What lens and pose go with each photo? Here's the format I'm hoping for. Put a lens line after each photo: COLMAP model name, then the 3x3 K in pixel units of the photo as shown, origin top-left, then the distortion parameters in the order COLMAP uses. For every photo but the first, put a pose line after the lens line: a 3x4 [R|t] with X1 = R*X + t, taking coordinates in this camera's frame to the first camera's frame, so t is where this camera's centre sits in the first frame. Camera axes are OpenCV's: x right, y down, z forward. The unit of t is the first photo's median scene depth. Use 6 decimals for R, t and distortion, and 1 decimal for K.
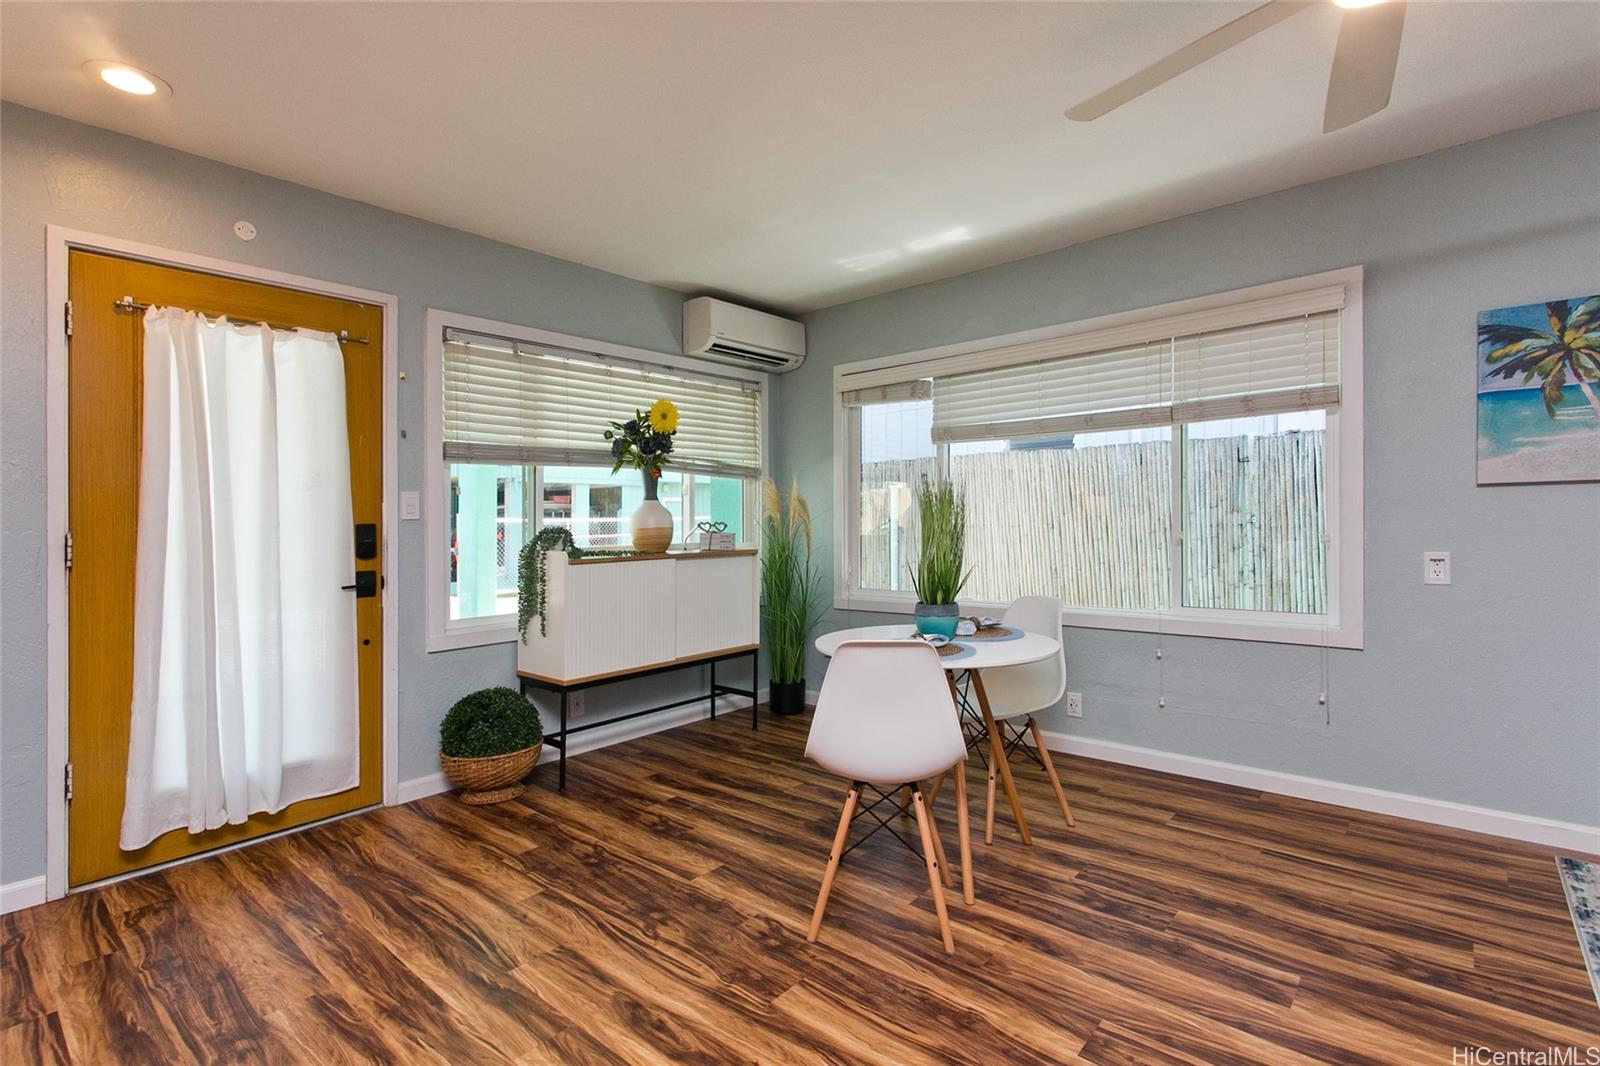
lens RADIAL K [[755.7, 0, 797.7], [0, 755.7, 529.7], [0, 0, 1]] dist [0.004176, -0.000166]
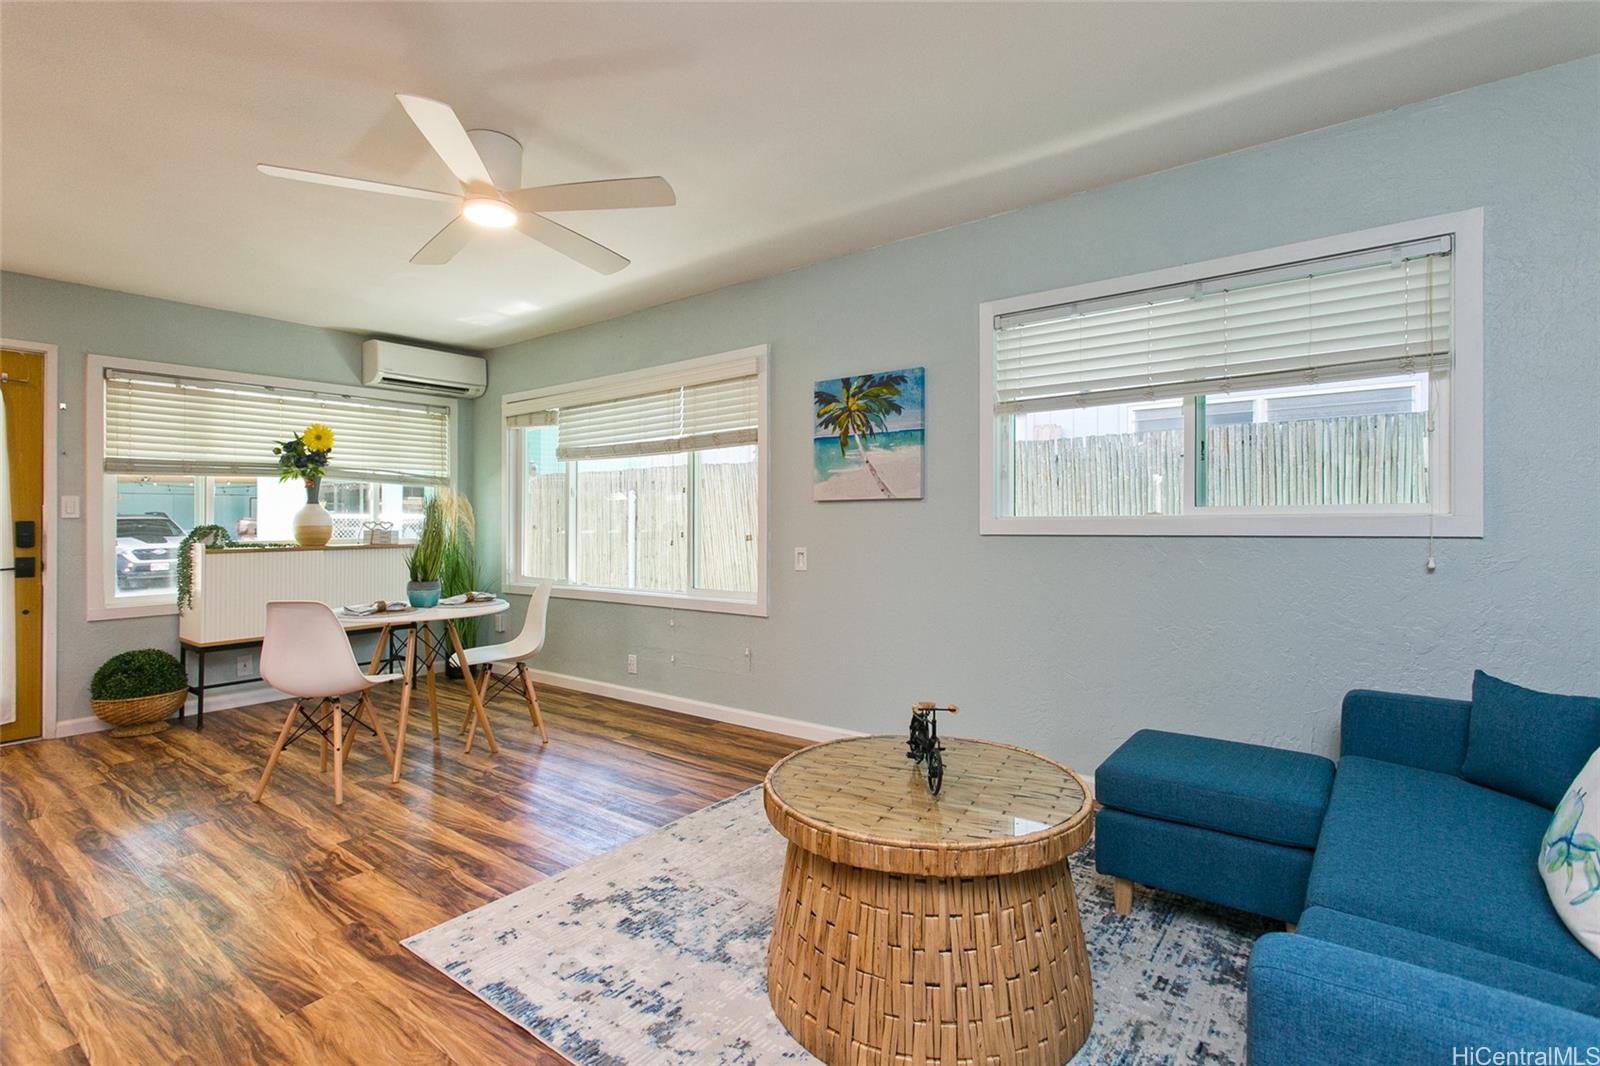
lens RADIAL K [[755.7, 0, 787.7], [0, 755.7, 533.2], [0, 0, 1]] dist [0.004176, -0.000166]
pose [[0.998156, 0.007981, 0.060182, 0.657810], [-0.008313, 0.999952, 0.005258, -0.004905], [-0.060137, -0.005748, 0.998174, -0.379622]]
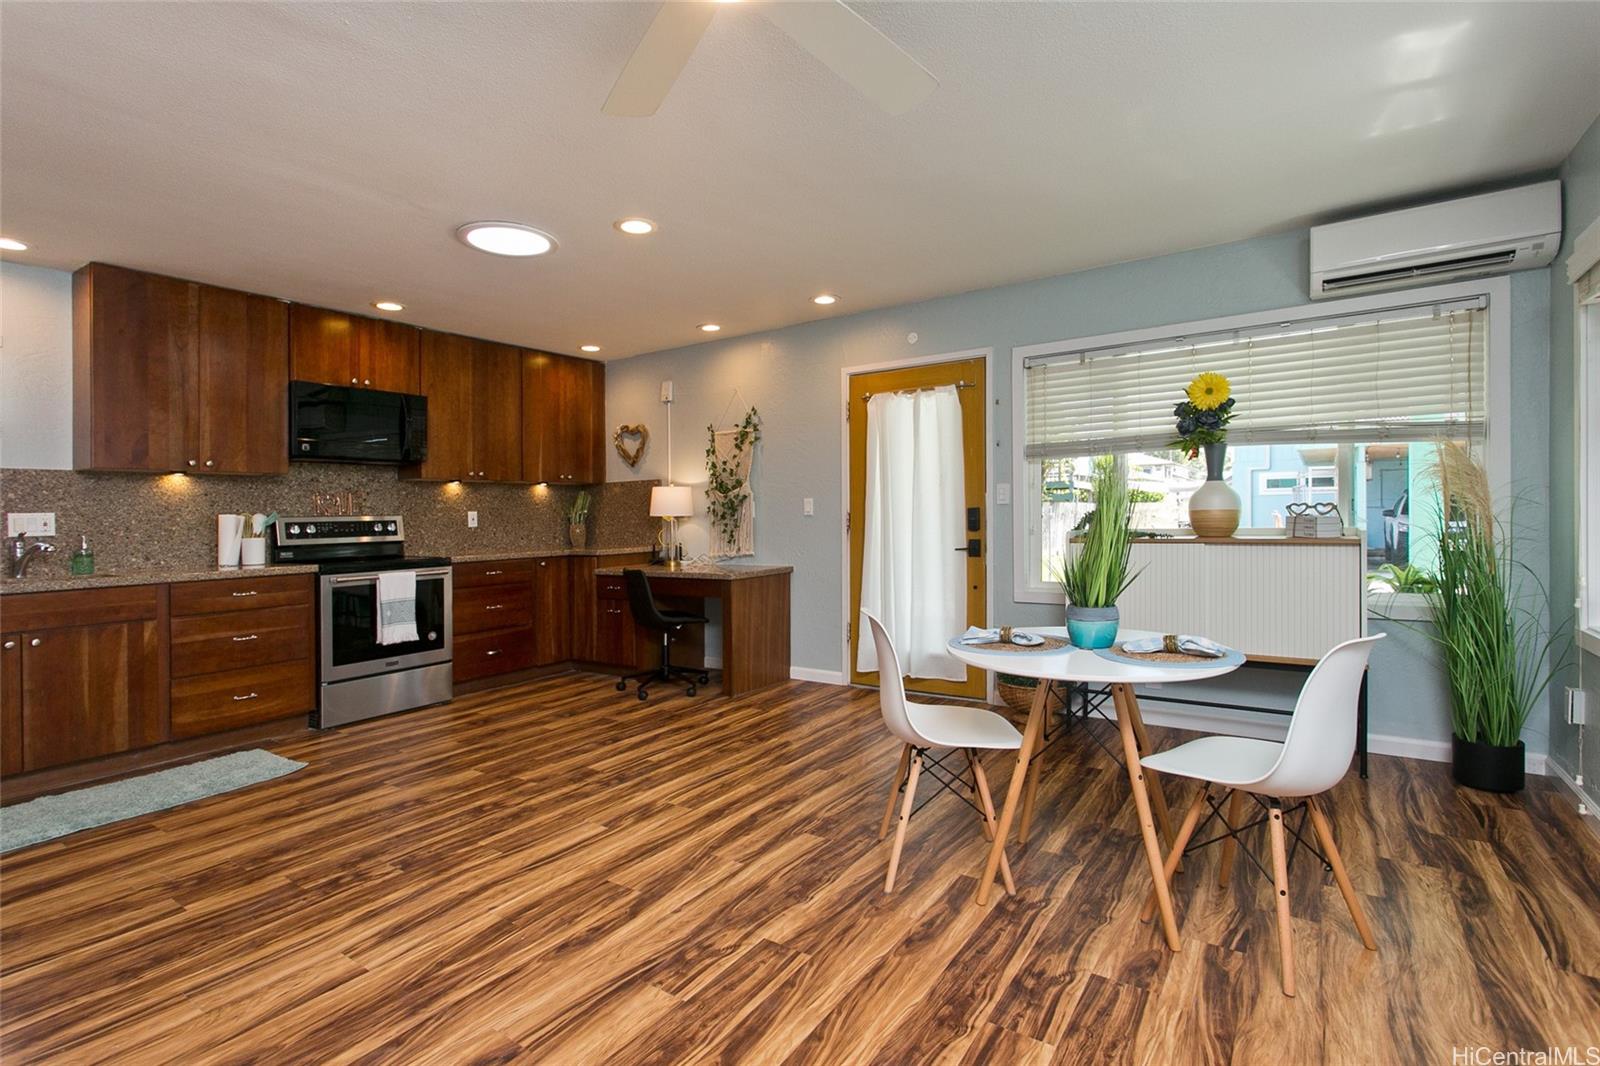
lens RADIAL K [[755.7, 0, 795.0], [0, 755.7, 497.3], [0, 0, 1]] dist [0.004176, -0.000166]
pose [[0.119830, -0.007641, -0.992765, 0.859547], [0.008441, 0.999942, -0.006677, -0.020451], [0.992759, -0.007580, 0.119887, 0.472739]]
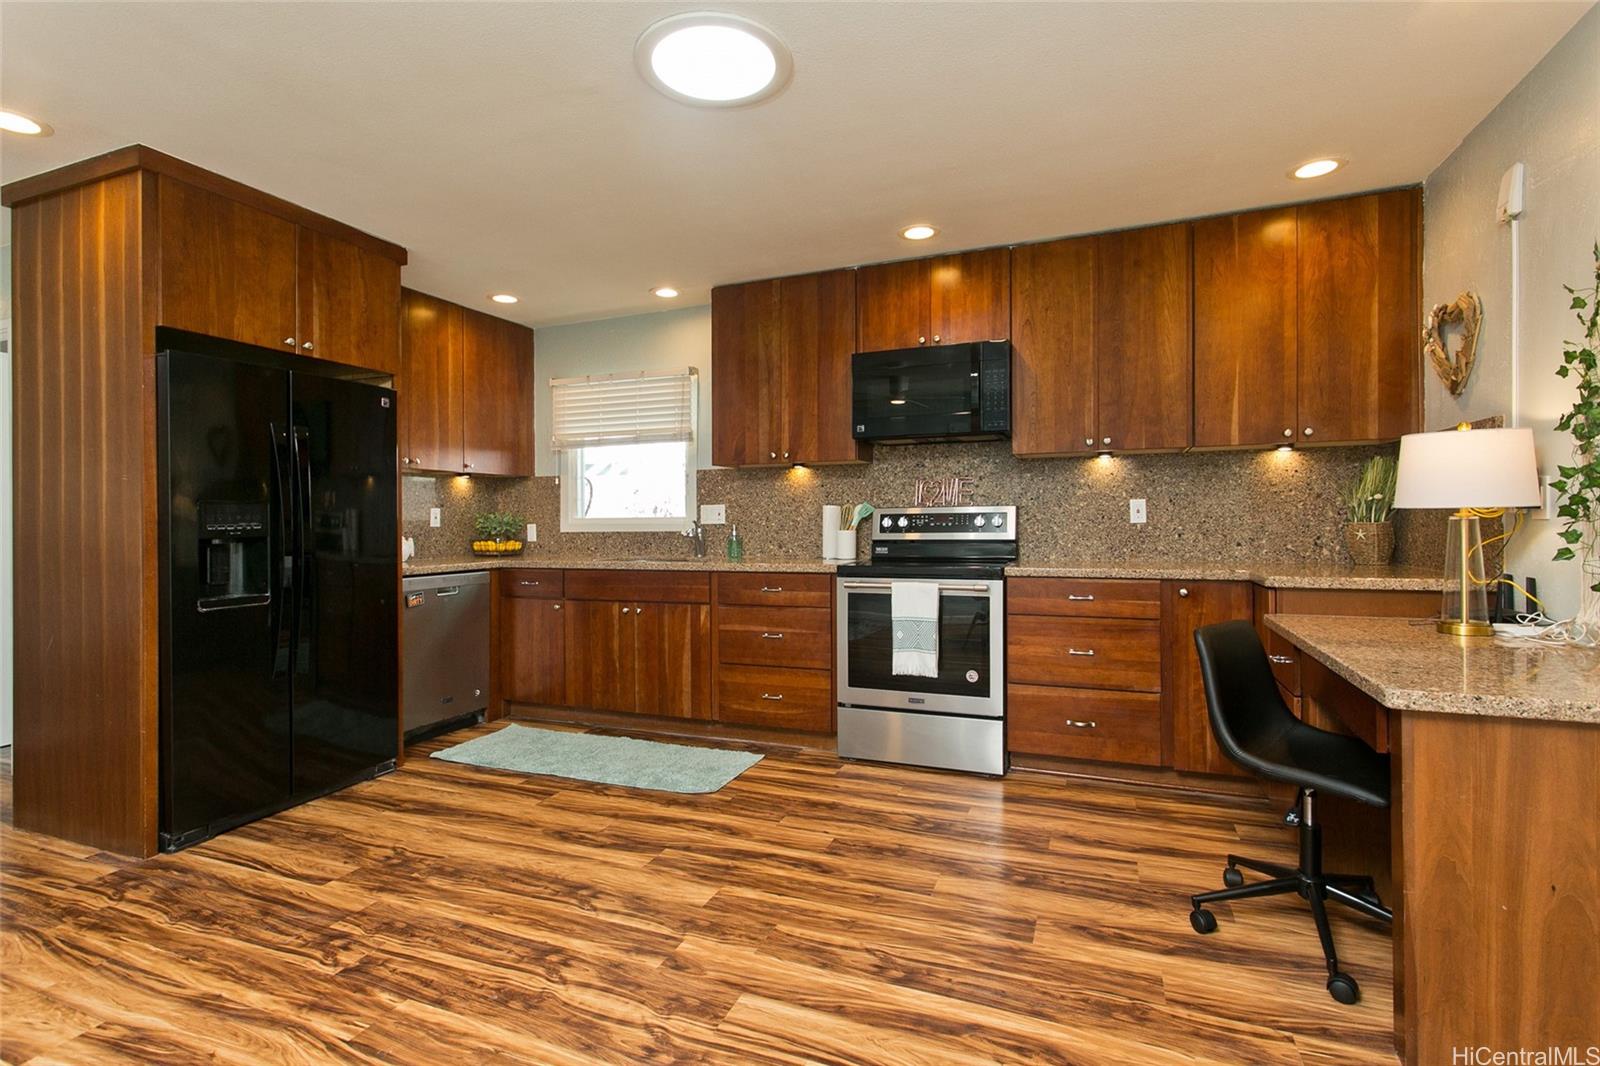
lens RADIAL K [[755.7, 0, 795.0], [0, 755.7, 504.2], [0, 0, 1]] dist [0.004176, -0.000166]
pose [[-0.943323, 0.020005, -0.331274, -0.151233], [0.023503, 0.999702, -0.006555, -0.002034], [0.331044, -0.013969, -0.943512, 0.866504]]
